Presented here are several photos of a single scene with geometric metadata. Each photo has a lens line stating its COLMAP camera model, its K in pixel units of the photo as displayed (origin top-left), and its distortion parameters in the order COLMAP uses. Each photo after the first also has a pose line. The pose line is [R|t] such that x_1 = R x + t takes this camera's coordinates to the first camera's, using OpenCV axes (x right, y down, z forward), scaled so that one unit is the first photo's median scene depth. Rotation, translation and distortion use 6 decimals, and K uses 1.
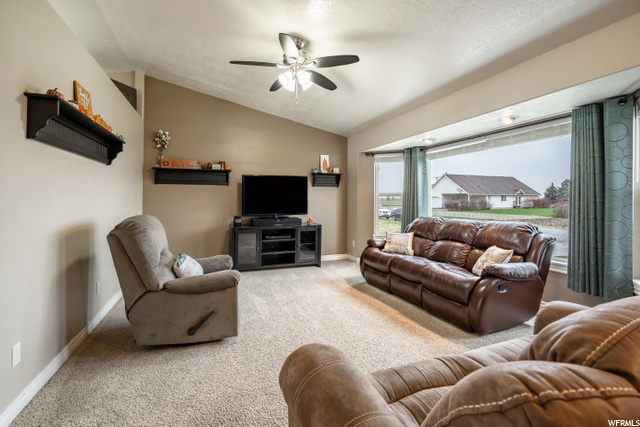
lens RADIAL K [[297.3, 0, 319.1], [0, 297.3, 202.7], [0, 0, 1]] dist [-0.002653, 0.000252]
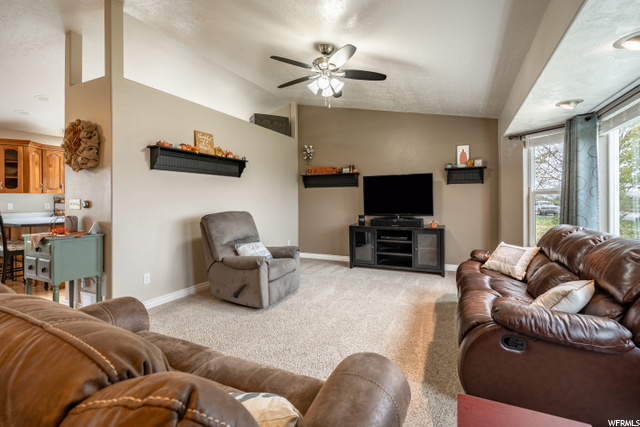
lens RADIAL K [[296.9, 0, 322.0], [0, 296.9, 208.4], [0, 0, 1]] dist [-0.012416, 0.000280]
pose [[0.691438, 0.014893, -0.722283, 0.464964], [-0.000628, 0.999800, 0.020014, -0.000921], [0.722436, -0.013385, 0.691308, 0.183875]]
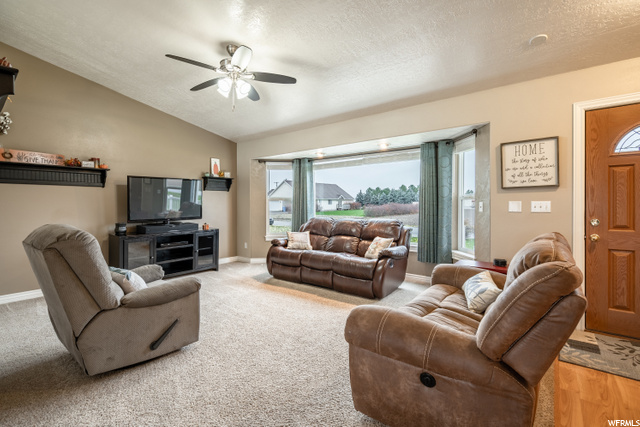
lens RADIAL K [[291.4, 0, 318.6], [0, 291.4, 215.9], [0, 0, 1]] dist [0.001859, 0.000472]
pose [[0.863732, -0.024946, 0.503334, -0.237369], [0.008689, 0.999363, 0.034619, -0.000447], [-0.503877, -0.025528, 0.863398, -0.022431]]
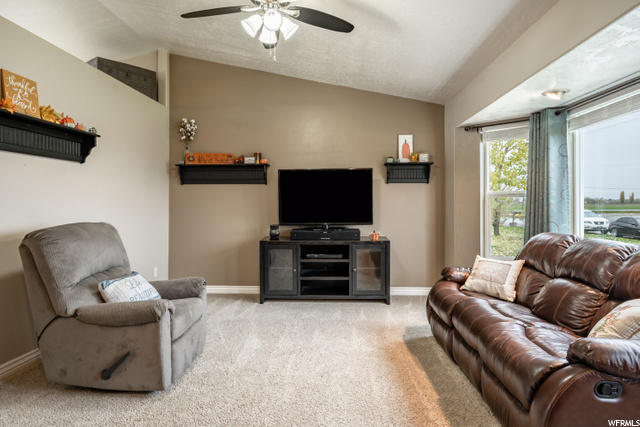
lens RADIAL K [[401.9, 0, 322.2], [0, 401.9, 207.7], [0, 0, 1]] dist [0.003723, 0.000812]
pose [[0.917106, 0.001699, -0.398639, 0.274308], [-0.001094, 0.999998, 0.001744, -0.000875], [0.398641, -0.001163, 0.917106, 0.146204]]
